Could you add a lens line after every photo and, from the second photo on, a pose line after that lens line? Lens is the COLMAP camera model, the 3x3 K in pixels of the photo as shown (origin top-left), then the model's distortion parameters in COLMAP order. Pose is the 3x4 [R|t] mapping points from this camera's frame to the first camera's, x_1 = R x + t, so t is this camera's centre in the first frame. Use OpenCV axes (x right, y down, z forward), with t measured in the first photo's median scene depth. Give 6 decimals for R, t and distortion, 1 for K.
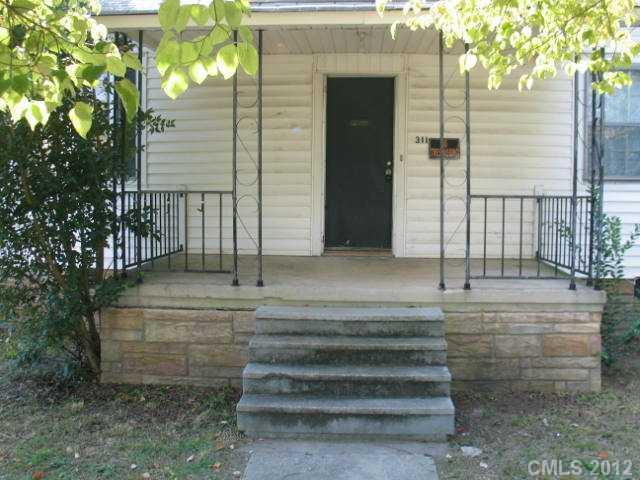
lens RADIAL K [[646.3, 0, 320.0], [0, 646.3, 240.0], [0, 0, 1]] dist [-0.202709, 0.215477]
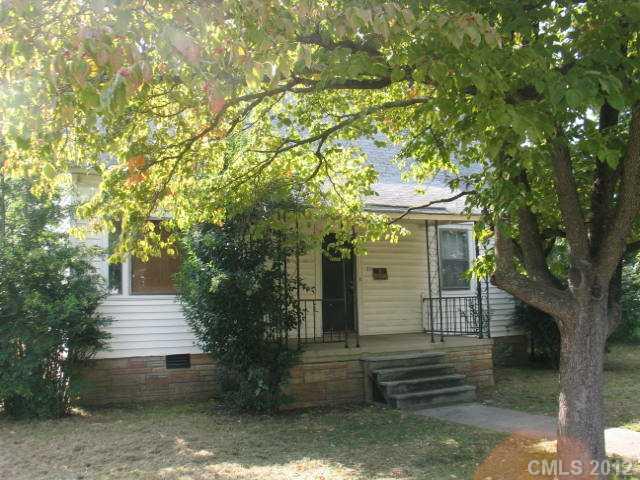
lens RADIAL K [[646.3, 0, 320.0], [0, 646.3, 240.0], [0, 0, 1]] dist [-0.202709, 0.215477]
pose [[0.854924, 0.025199, 0.518140, -1.194280], [0.062461, 0.986552, -0.151040, 0.037112], [-0.514979, 0.161491, 0.841854, -0.615552]]
